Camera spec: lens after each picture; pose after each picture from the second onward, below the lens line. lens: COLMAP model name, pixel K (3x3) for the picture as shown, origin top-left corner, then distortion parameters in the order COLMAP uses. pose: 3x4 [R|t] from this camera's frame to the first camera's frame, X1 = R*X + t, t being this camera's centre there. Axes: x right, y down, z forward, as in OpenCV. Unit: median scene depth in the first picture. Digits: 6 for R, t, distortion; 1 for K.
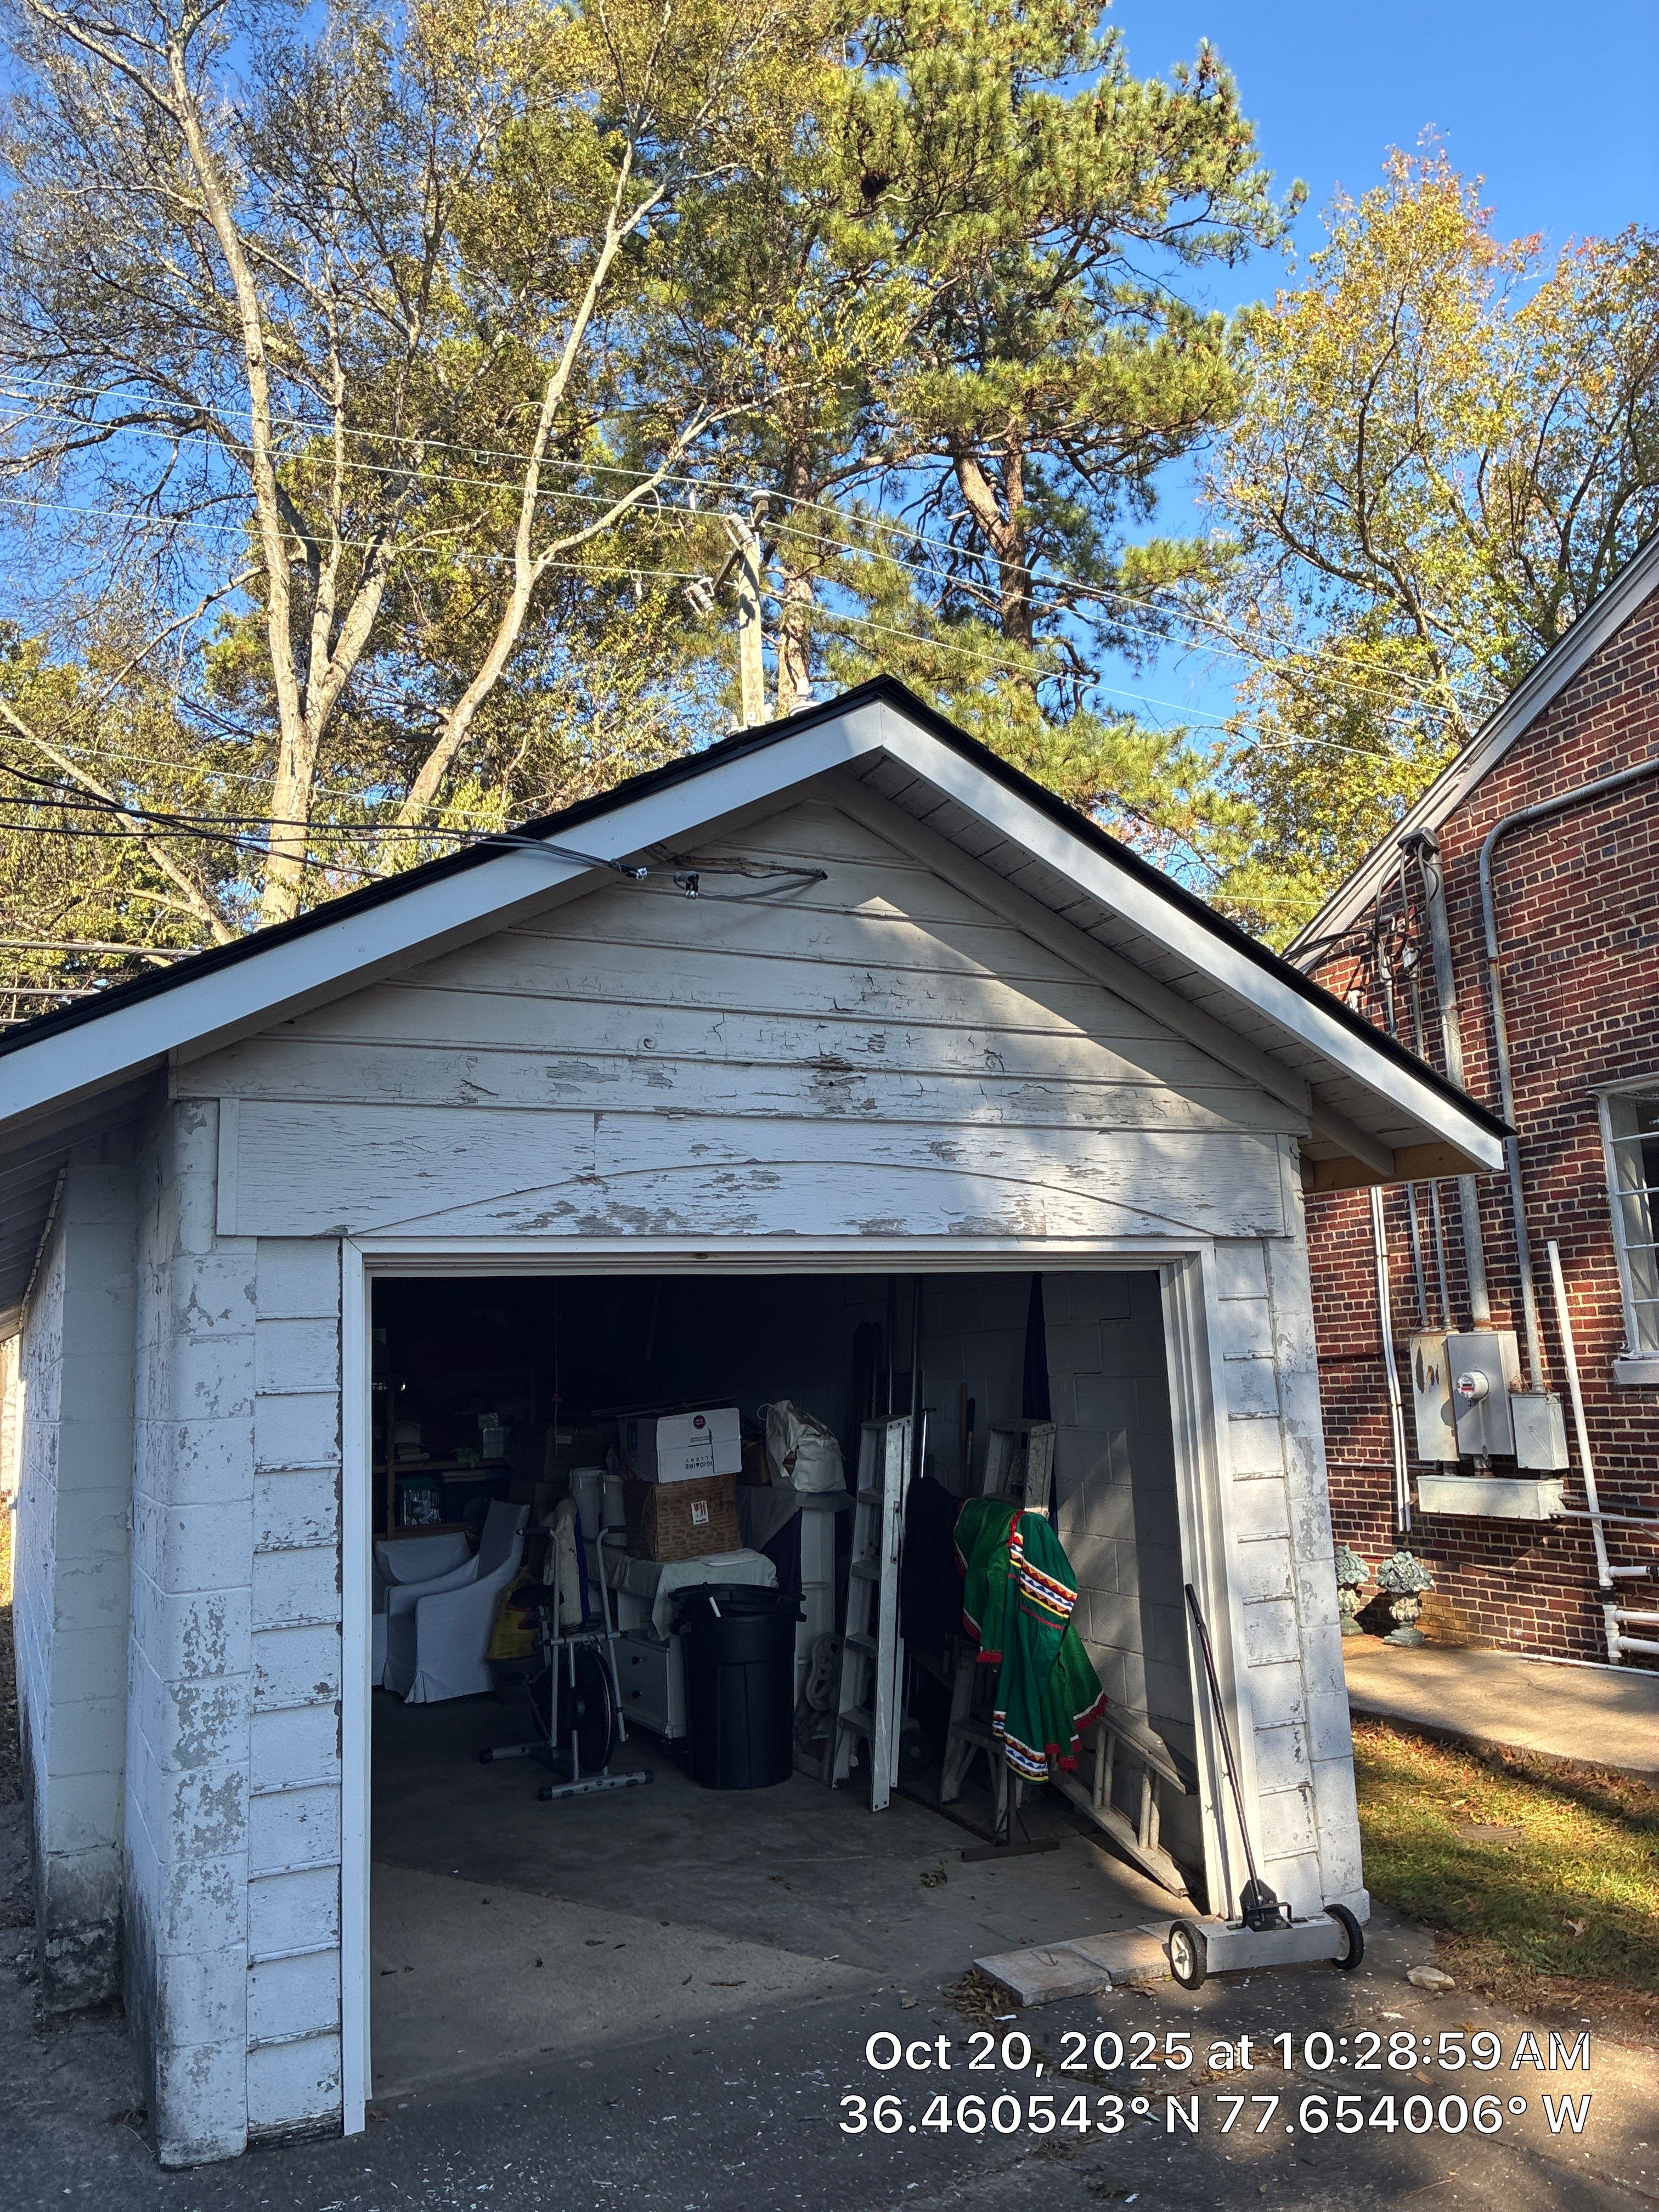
lens RADIAL K [[1671.6, 0, 838.6], [0, 1671.6, 1096.9], [0, 0, 1]] dist [0.052821, -0.056789]
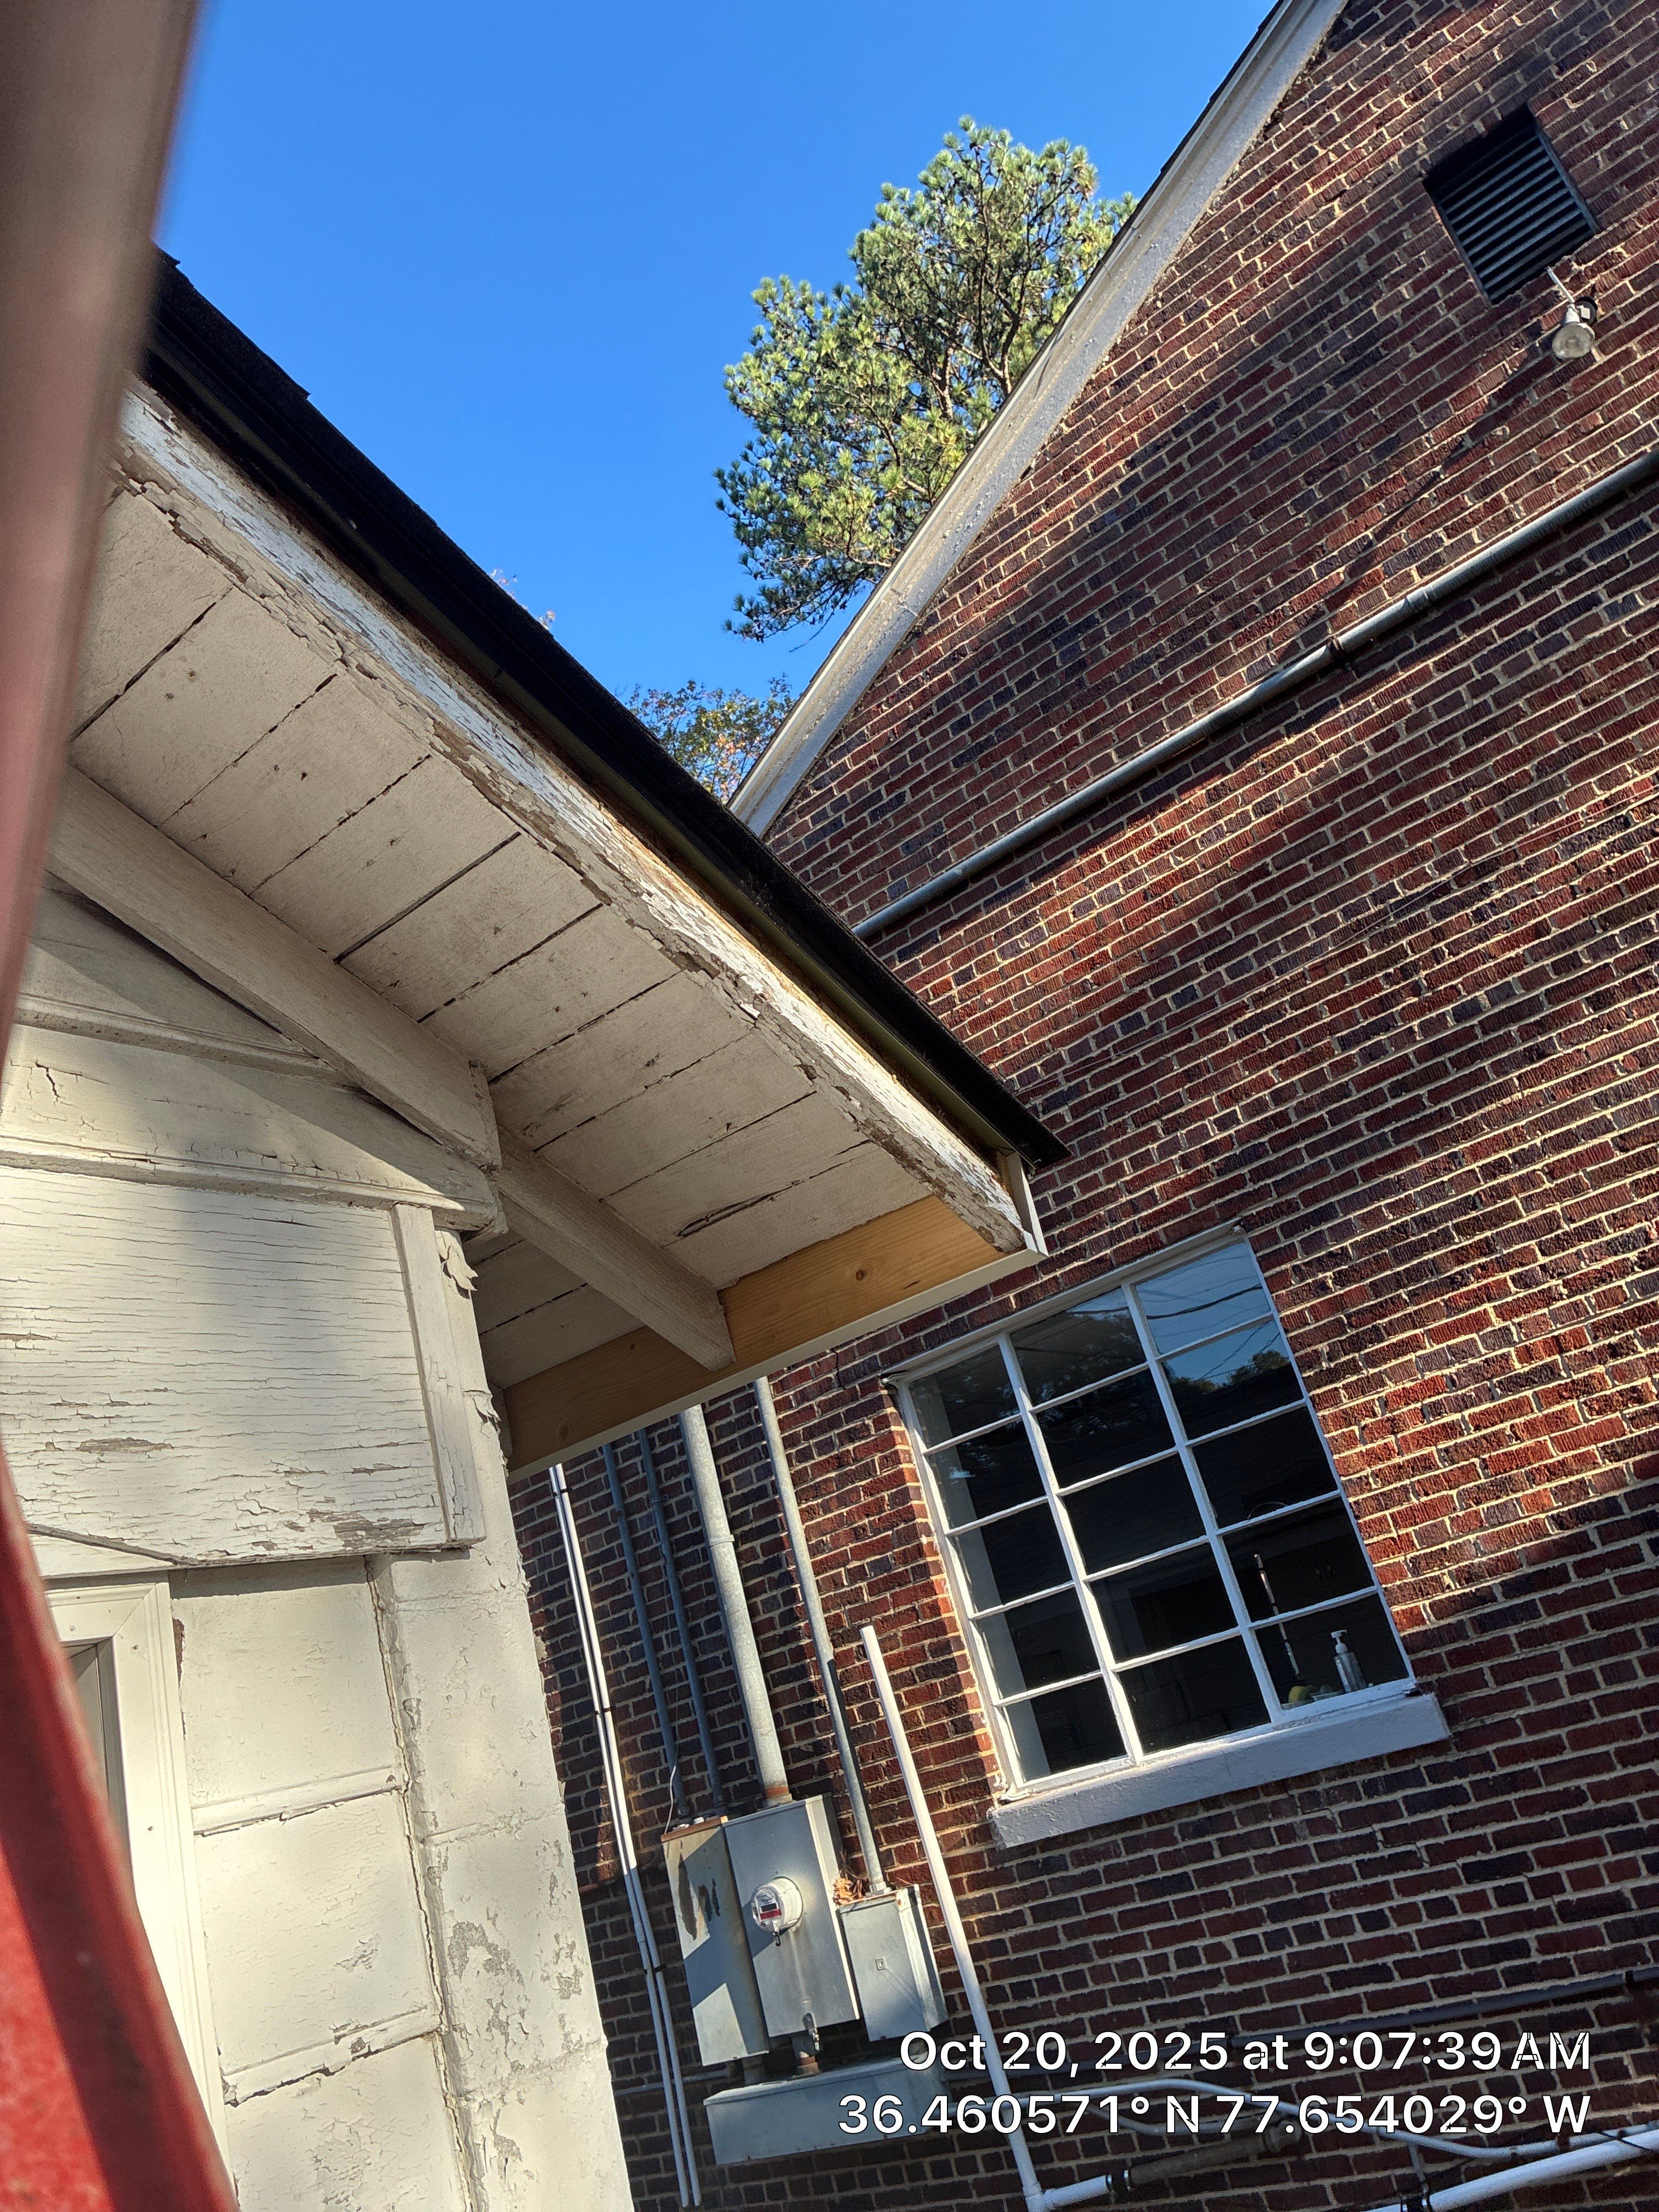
lens RADIAL K [[1660.7, 0, 836.5], [0, 1660.7, 1084.9], [0, 0, 1]] dist [0.060281, -0.091672]
pose [[0.875776, 0.003325, 0.482705, 0.210218], [0.141504, 0.954278, -0.263306, 0.104421], [-0.461511, 0.298902, 0.835264, 0.797528]]
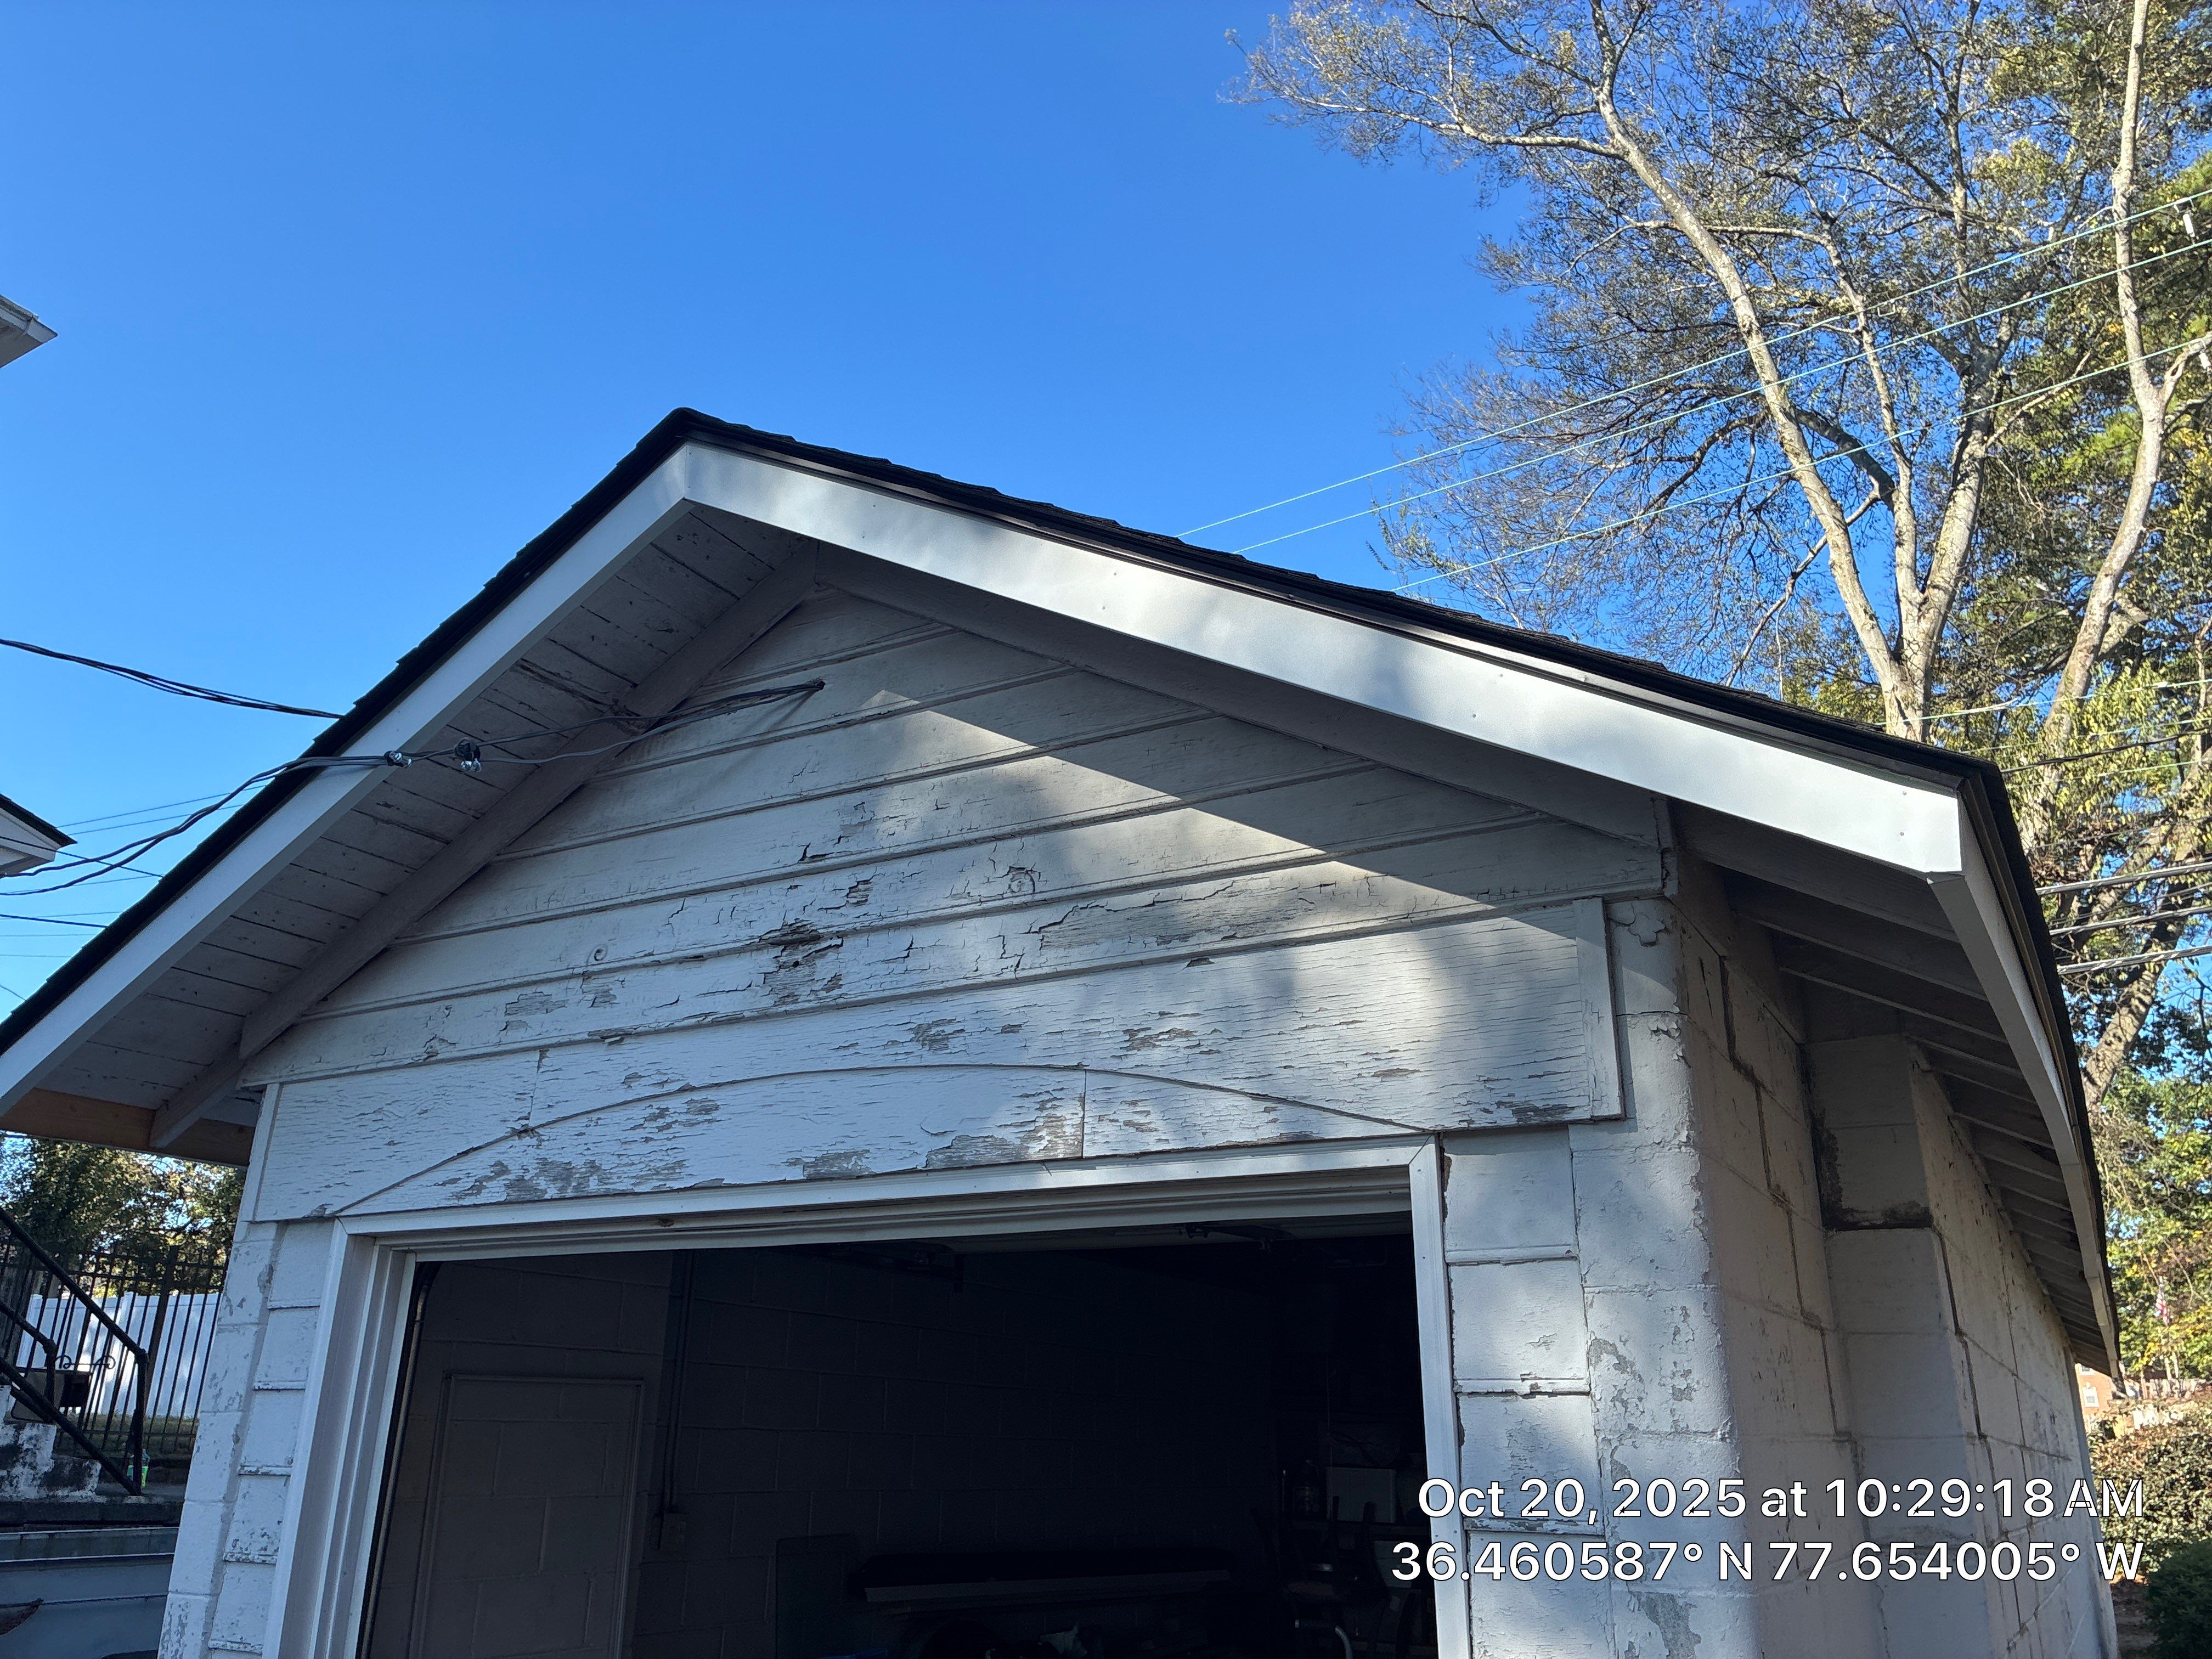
lens RADIAL K [[1682.0, 0, 1102.4], [0, 1682.0, 837.2], [0, 0, 1]] dist [0.013221, 0.004590]
pose [[0.555427, -0.236974, -0.797085, 0.645833], [0.094928, 0.970338, -0.222335, 0.110434], [0.826129, 0.047825, 0.561447, 0.706447]]
